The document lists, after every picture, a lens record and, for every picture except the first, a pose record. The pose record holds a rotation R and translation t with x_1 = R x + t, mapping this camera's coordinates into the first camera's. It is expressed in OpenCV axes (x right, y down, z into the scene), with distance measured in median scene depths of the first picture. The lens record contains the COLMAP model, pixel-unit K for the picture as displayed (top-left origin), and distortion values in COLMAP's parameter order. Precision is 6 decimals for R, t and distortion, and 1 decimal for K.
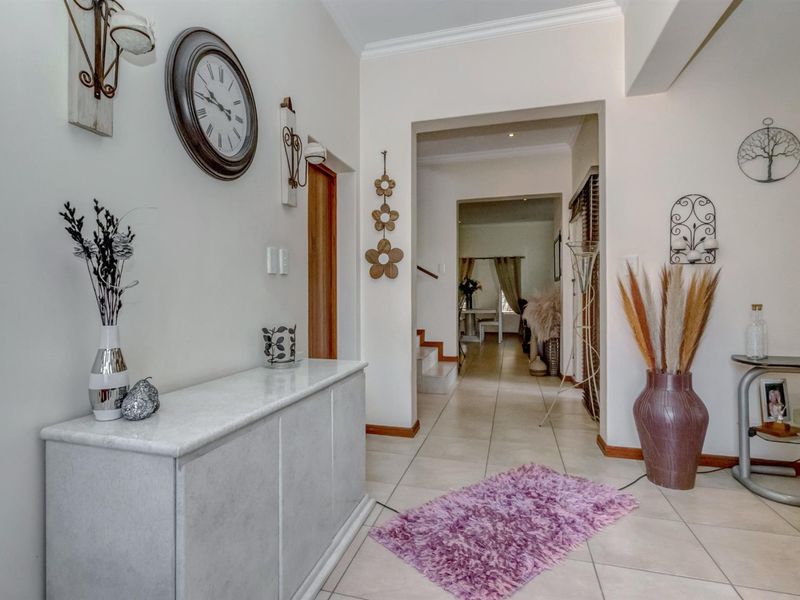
lens RADIAL K [[422.0, 0, 408.2], [0, 422.0, 297.1], [0, 0, 1]] dist [-0.004038, -0.000962]
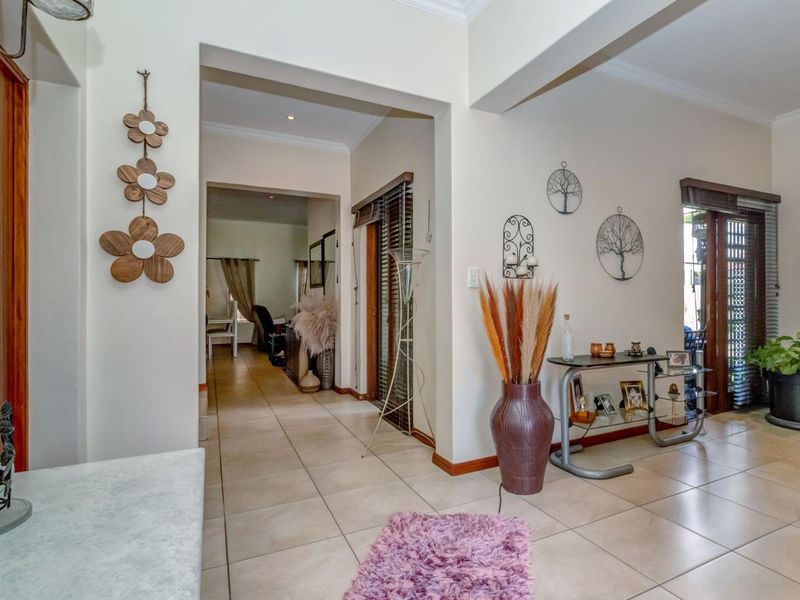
lens RADIAL K [[387.8, 0, 404.0], [0, 387.8, 295.3], [0, 0, 1]] dist [-0.004612, 0.000176]
pose [[0.717167, 0.002578, 0.696896, -0.177901], [0.003691, 0.999965, -0.007497, -0.020500], [-0.696891, 0.007949, 0.717133, 0.353479]]
